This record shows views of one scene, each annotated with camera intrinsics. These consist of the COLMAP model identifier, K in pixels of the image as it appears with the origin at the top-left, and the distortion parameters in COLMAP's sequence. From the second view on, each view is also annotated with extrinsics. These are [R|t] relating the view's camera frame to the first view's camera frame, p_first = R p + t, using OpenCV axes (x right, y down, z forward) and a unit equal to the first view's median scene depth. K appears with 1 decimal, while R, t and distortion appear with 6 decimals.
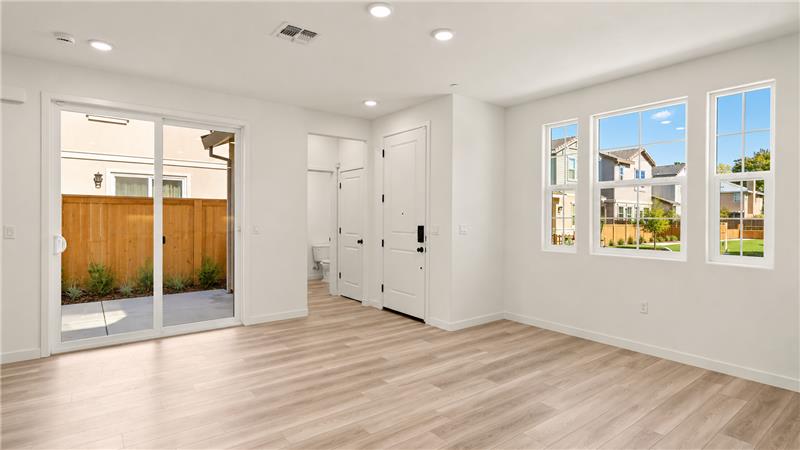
lens RADIAL K [[406.0, 0, 400.0], [0, 406.0, 225.0], [0, 0, 1]] dist [-0.001541, -0.000415]
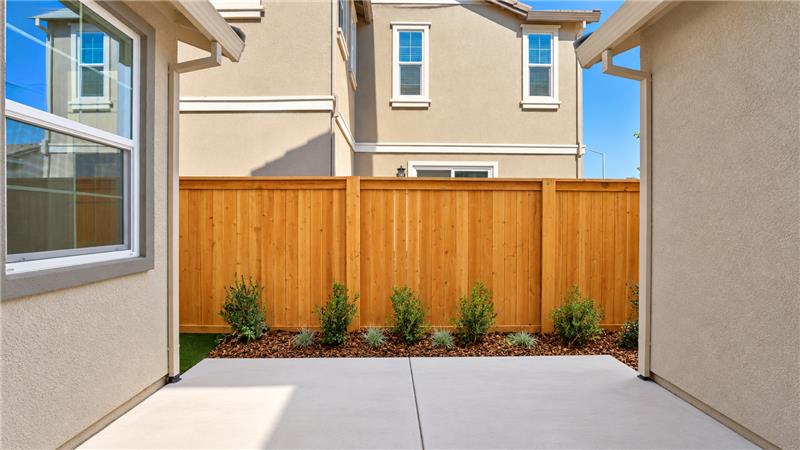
lens RADIAL K [[406.0, 0, 400.0], [0, 406.0, 225.0], [0, 0, 1]] dist [-0.001541, -0.000415]
pose [[0.807197, 0.001715, -0.590280, -0.356556], [-0.011707, 0.999846, -0.013104, 0.008061], [0.590166, 0.017488, 0.807092, 0.460262]]
